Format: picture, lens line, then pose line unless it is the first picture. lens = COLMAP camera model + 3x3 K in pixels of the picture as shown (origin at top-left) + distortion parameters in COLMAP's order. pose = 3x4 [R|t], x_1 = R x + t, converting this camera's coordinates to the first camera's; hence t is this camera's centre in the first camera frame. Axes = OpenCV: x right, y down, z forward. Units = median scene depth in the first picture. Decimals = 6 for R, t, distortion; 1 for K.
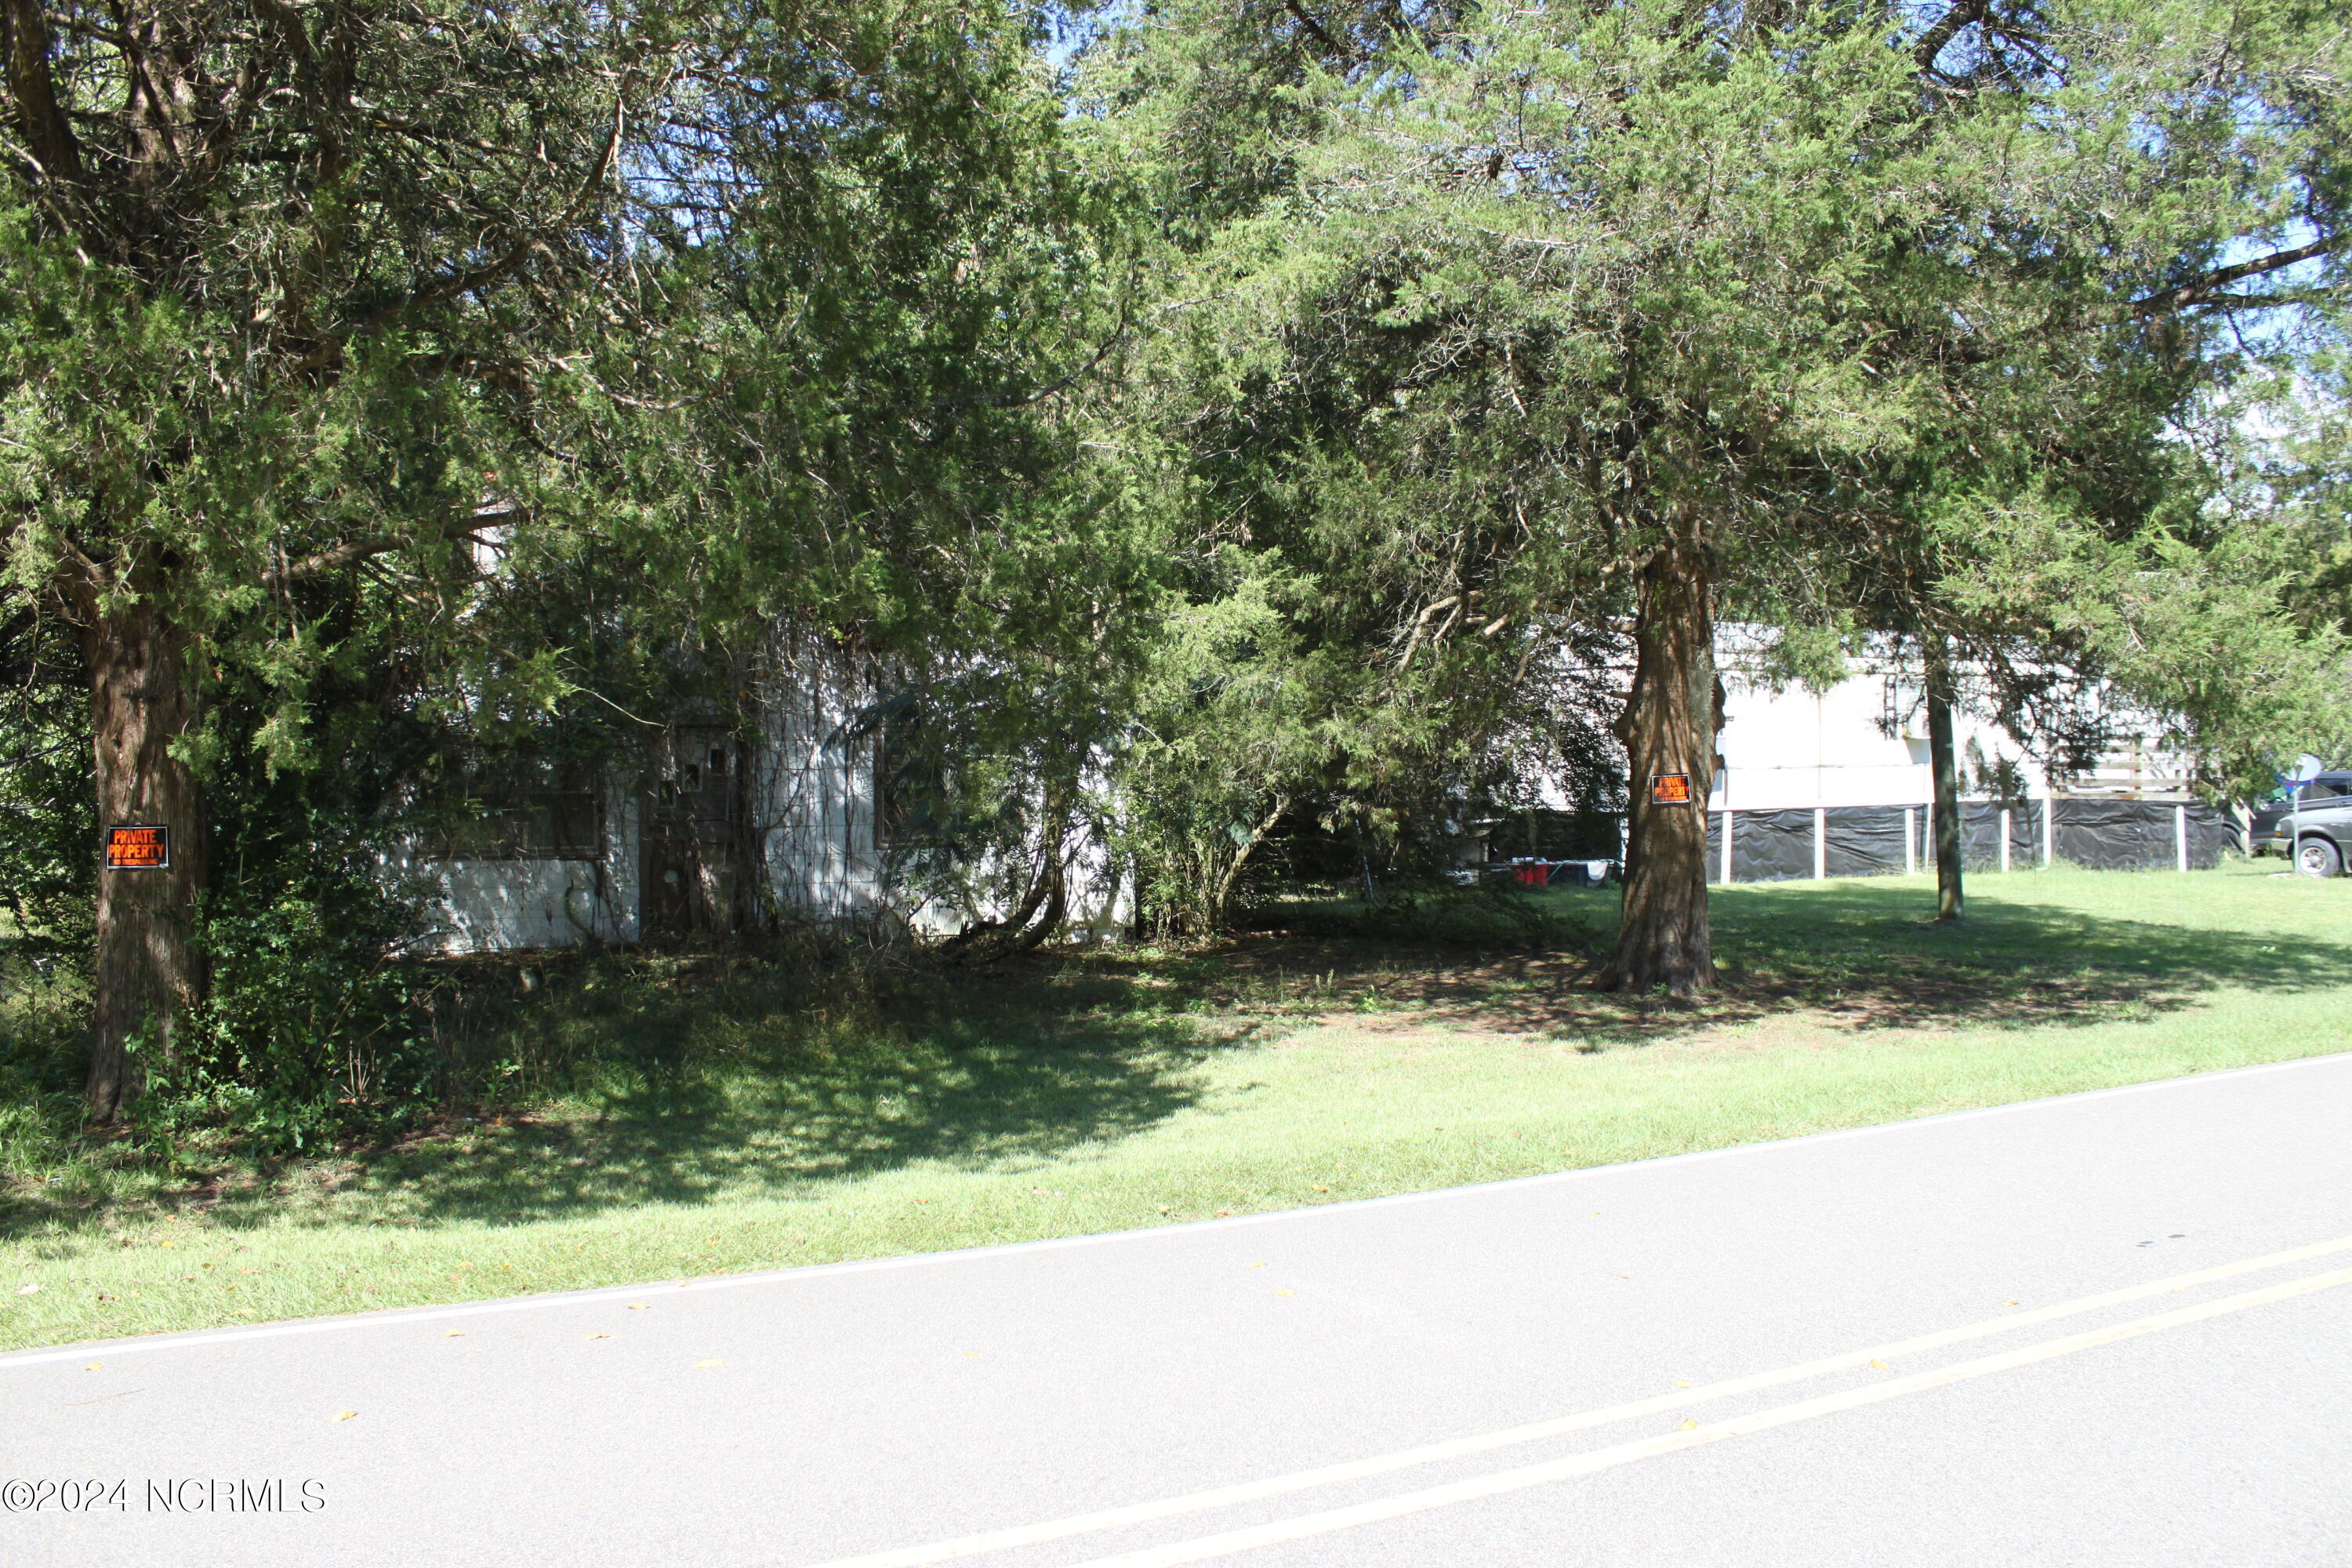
lens RADIAL K [[2002.5, 0, 1195.1], [0, 2002.5, 778.6], [0, 0, 1]] dist [-0.163137, 0.158047]
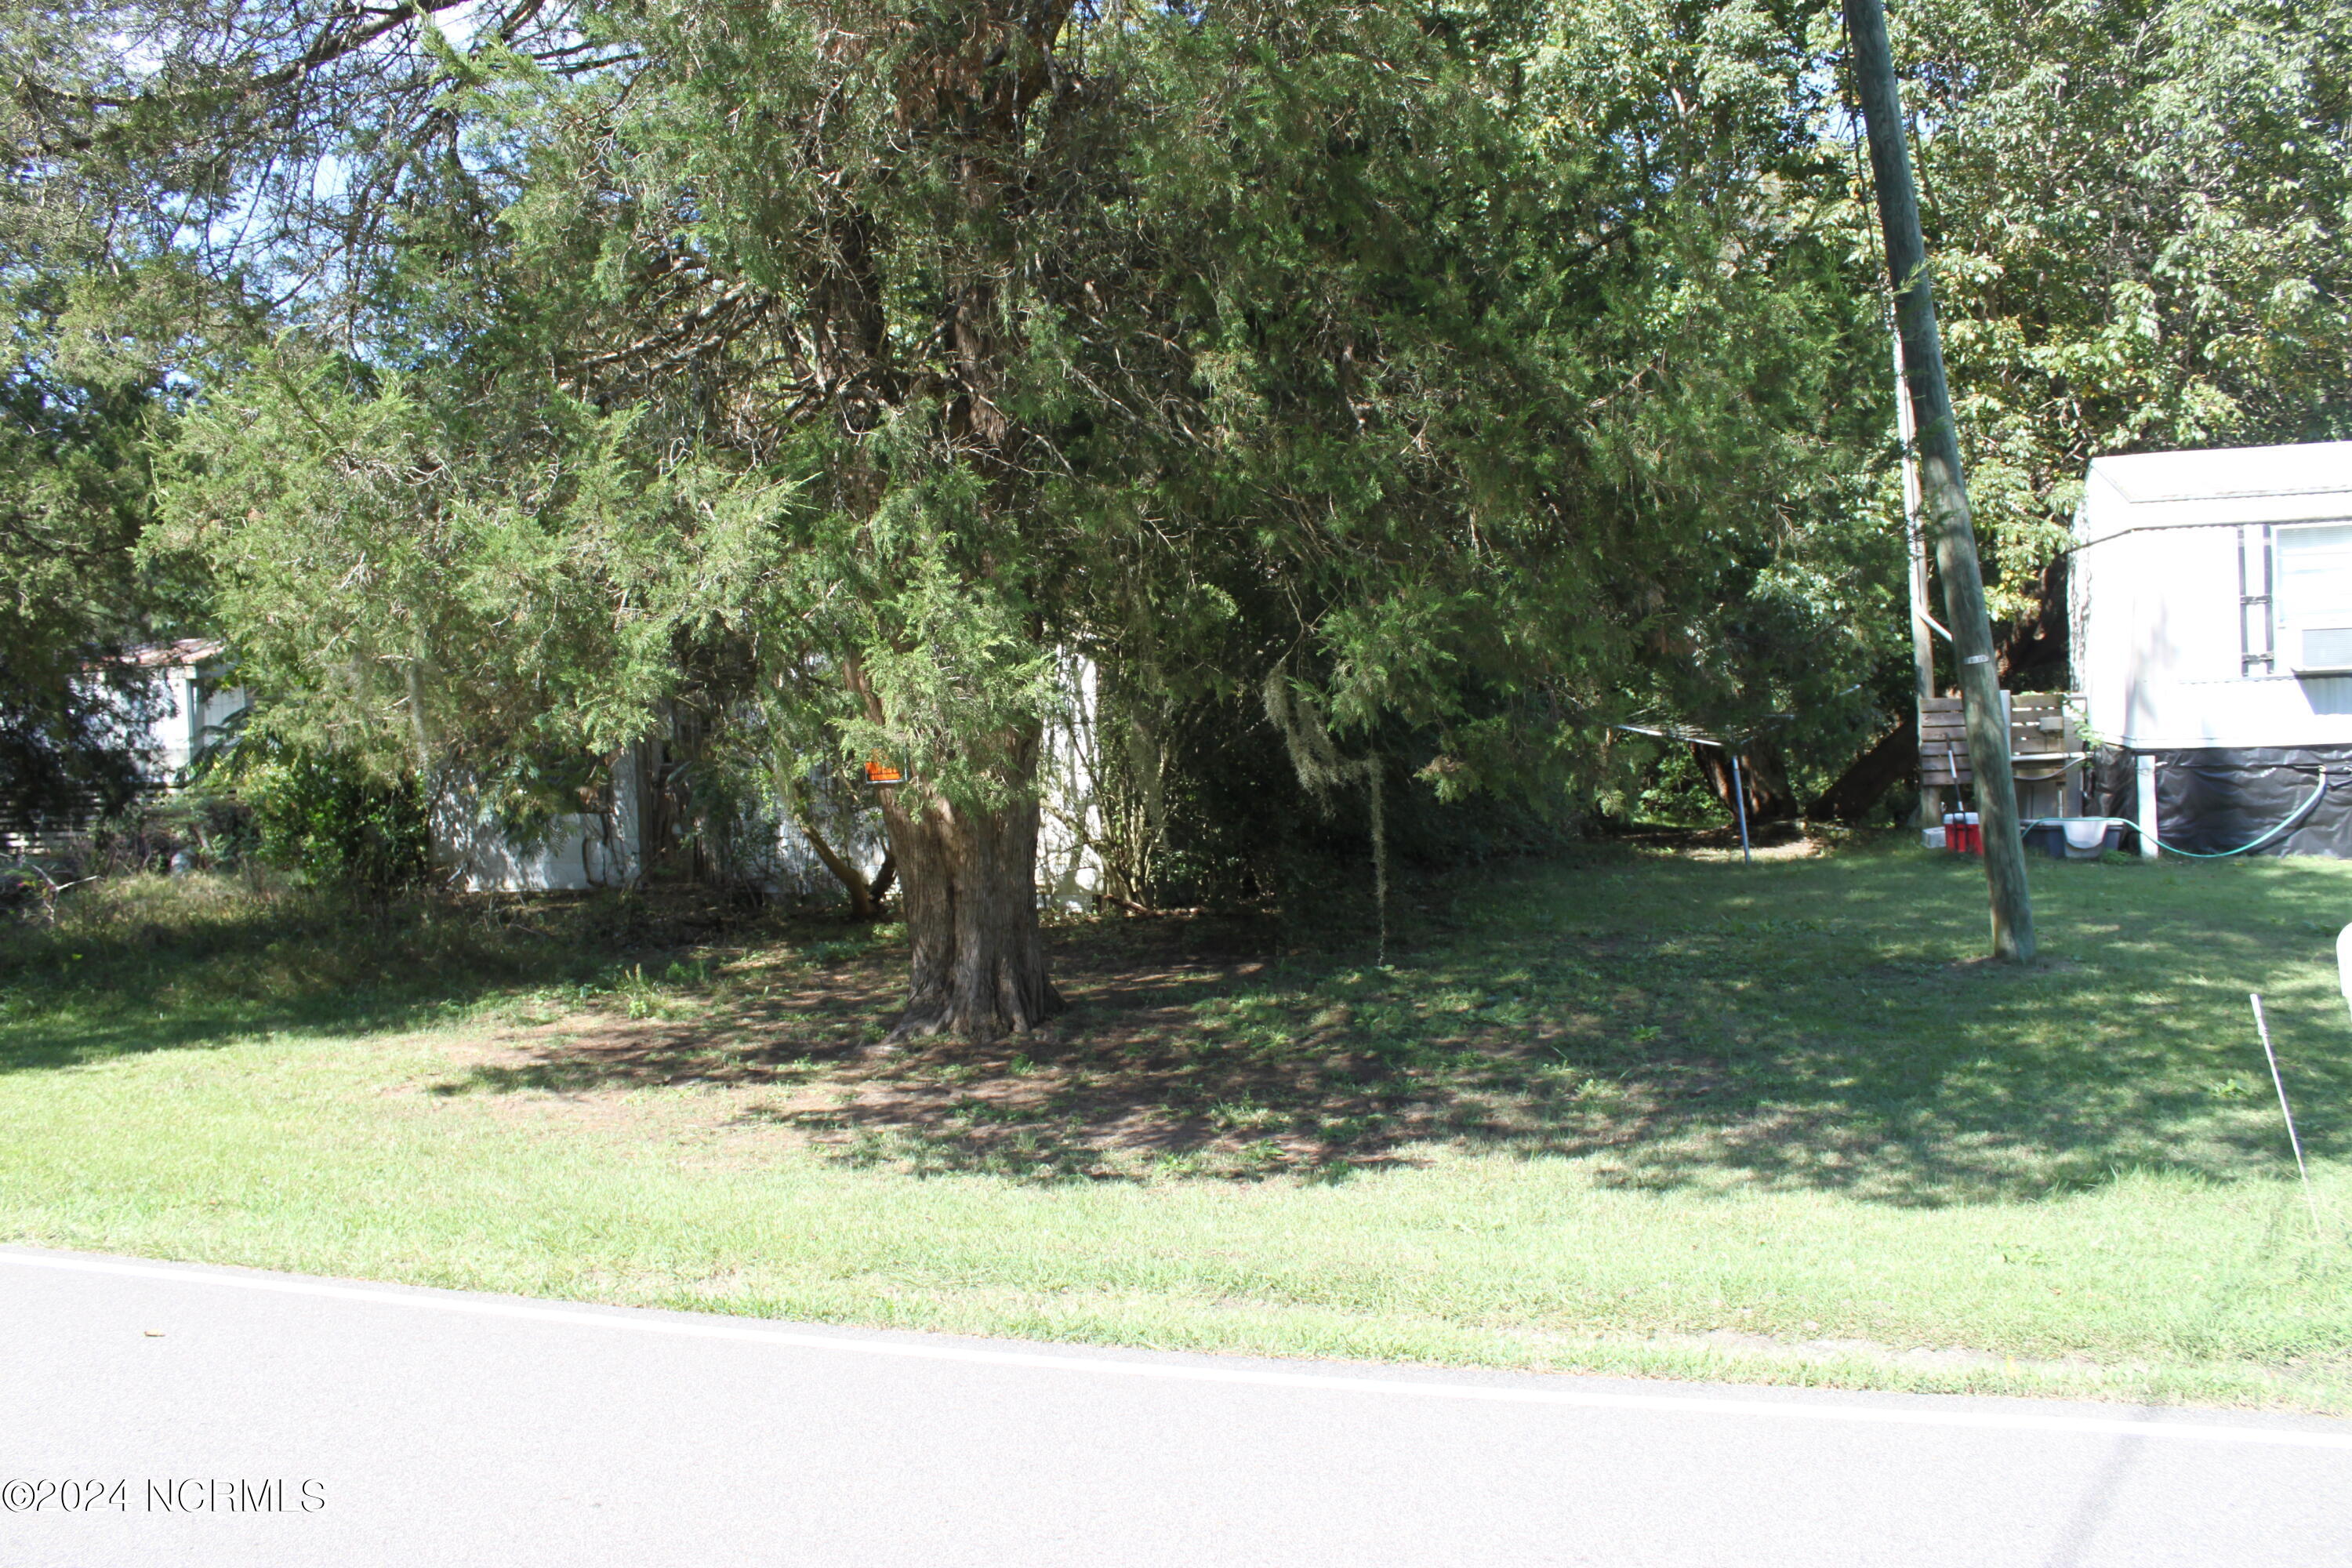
lens RADIAL K [[2002.5, 0, 1152.5], [0, 2002.5, 771.4], [0, 0, 1]] dist [-0.163137, 0.158047]
pose [[0.654656, 0.006440, -0.755900, 0.460305], [0.031121, 0.998886, 0.035463, -0.008286], [0.755286, -0.046740, 0.653726, 0.295557]]
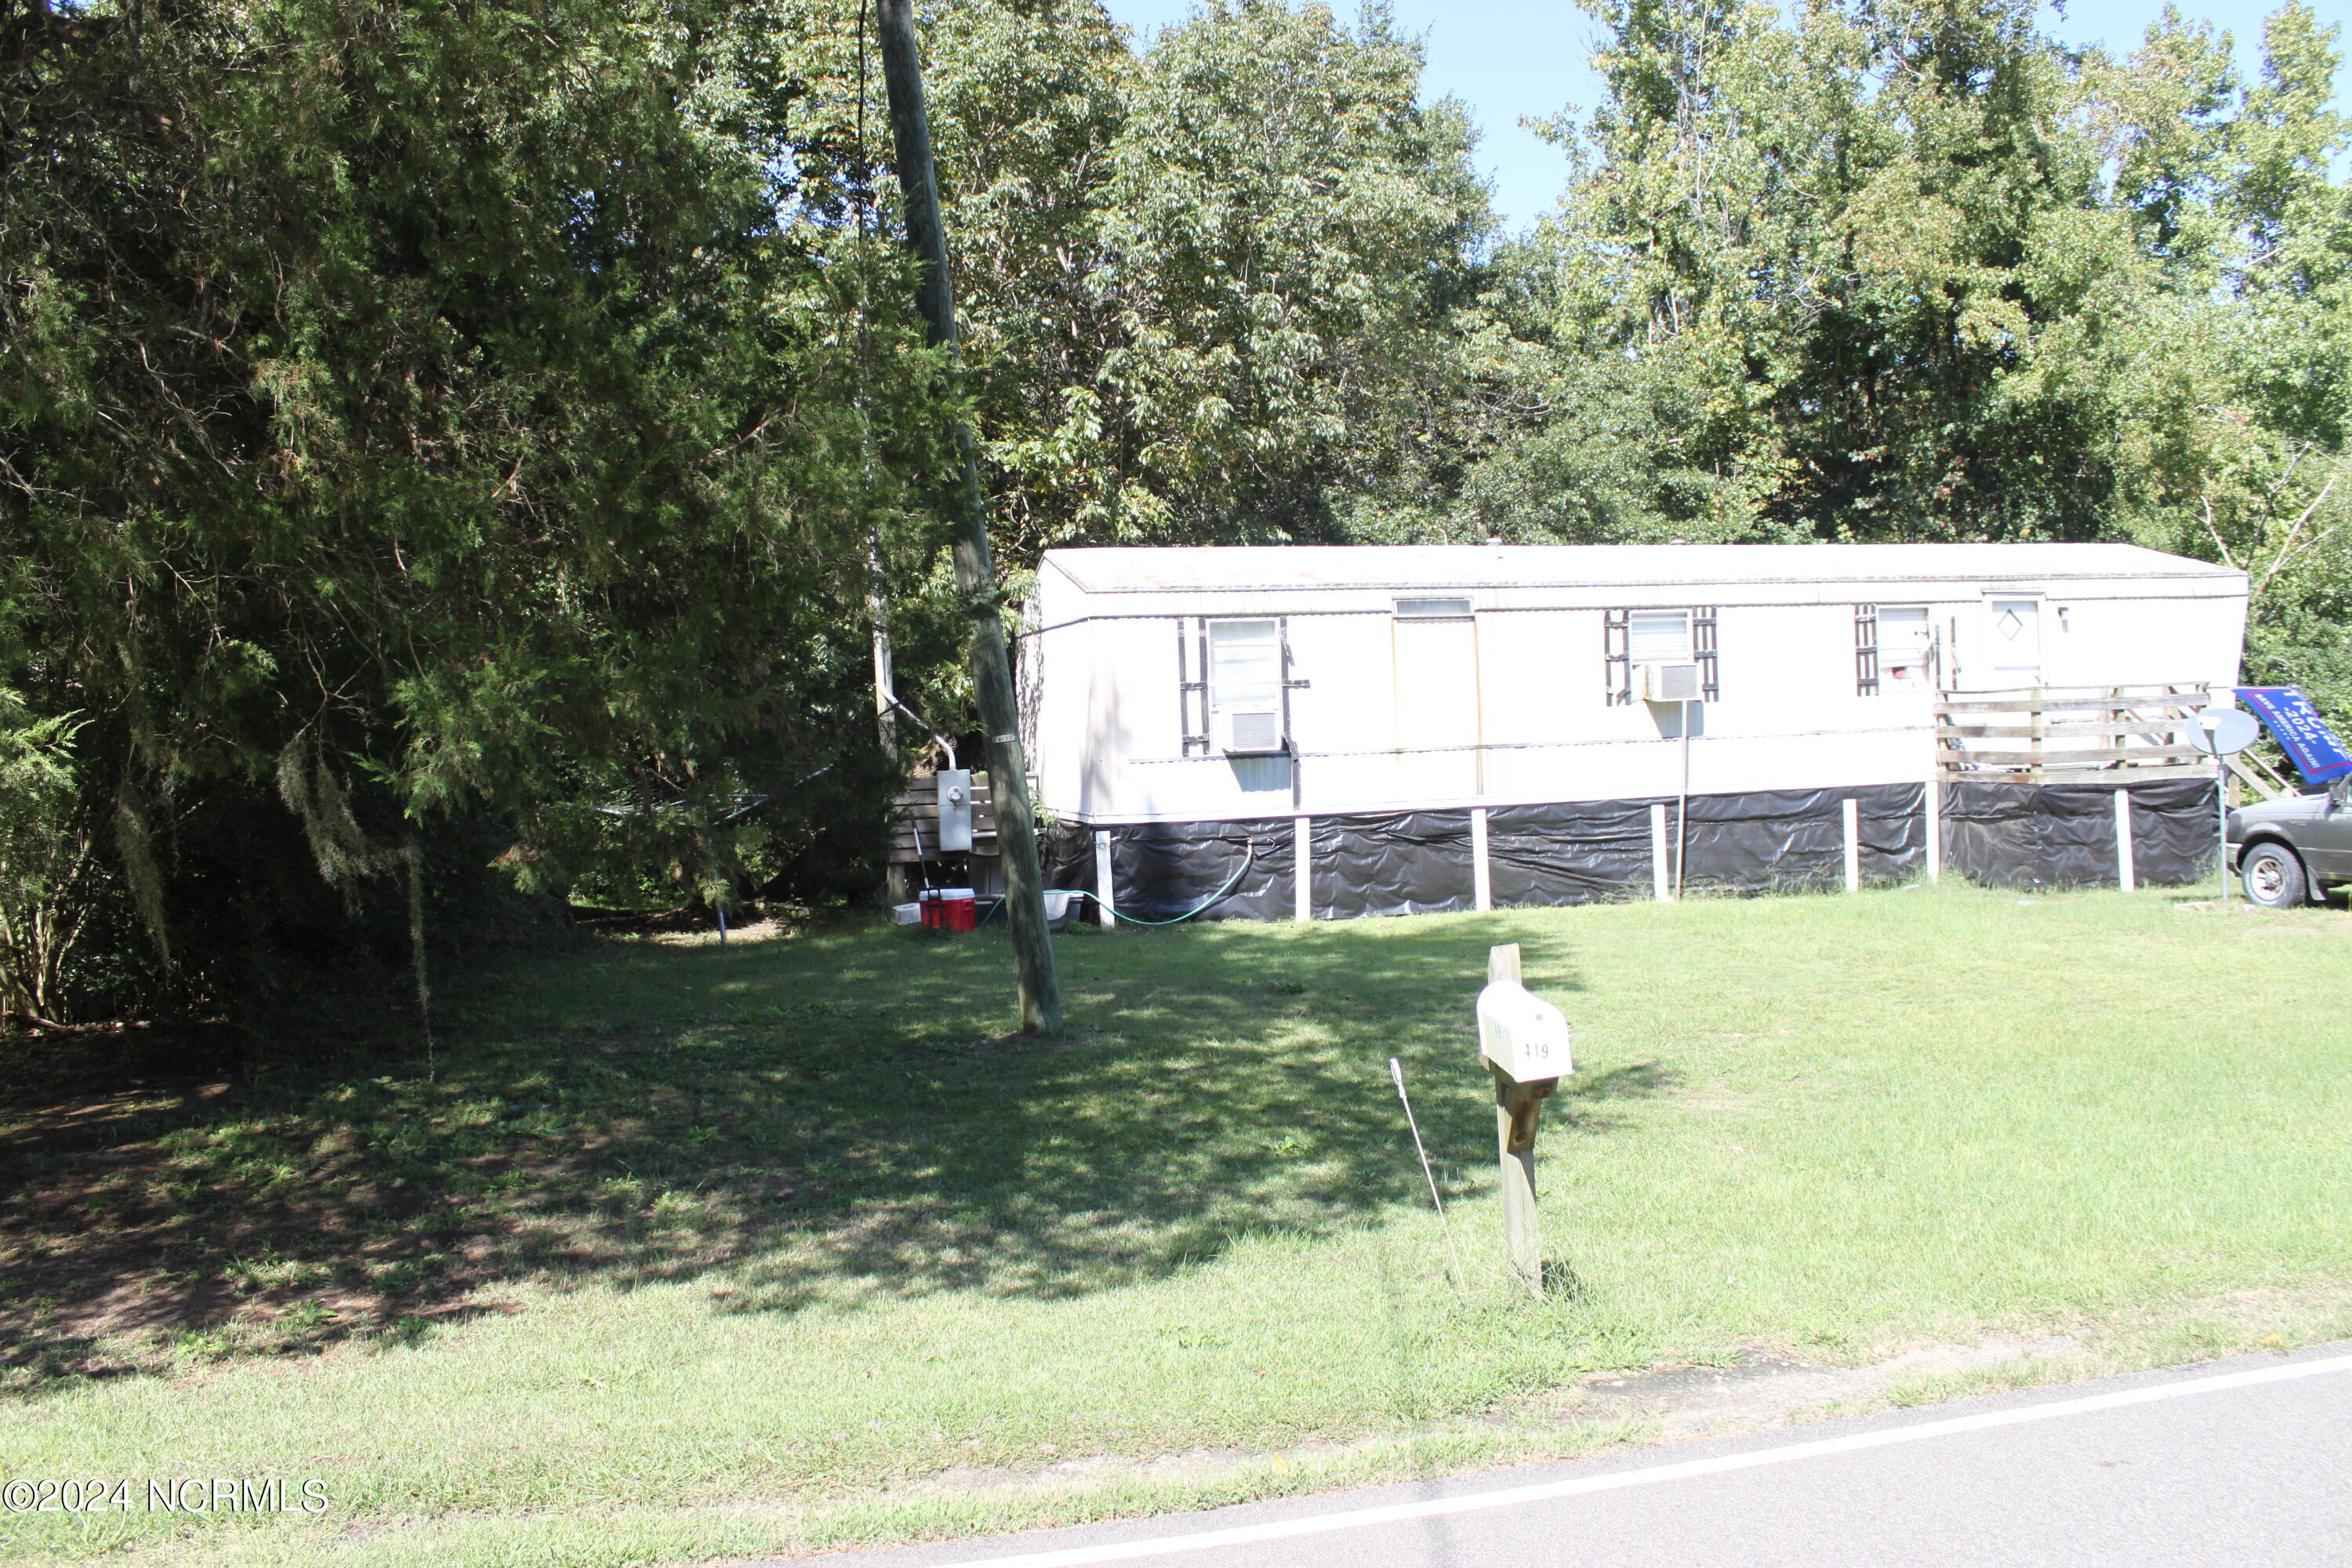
lens RADIAL K [[2002.5, 0, 1189.1], [0, 2002.5, 766.6], [0, 0, 1]] dist [-0.163137, 0.158047]
pose [[0.957527, -0.022414, -0.287473, 0.421403], [0.026182, 0.999614, 0.009270, -0.008708], [0.287154, -0.016403, 0.957744, 0.300100]]
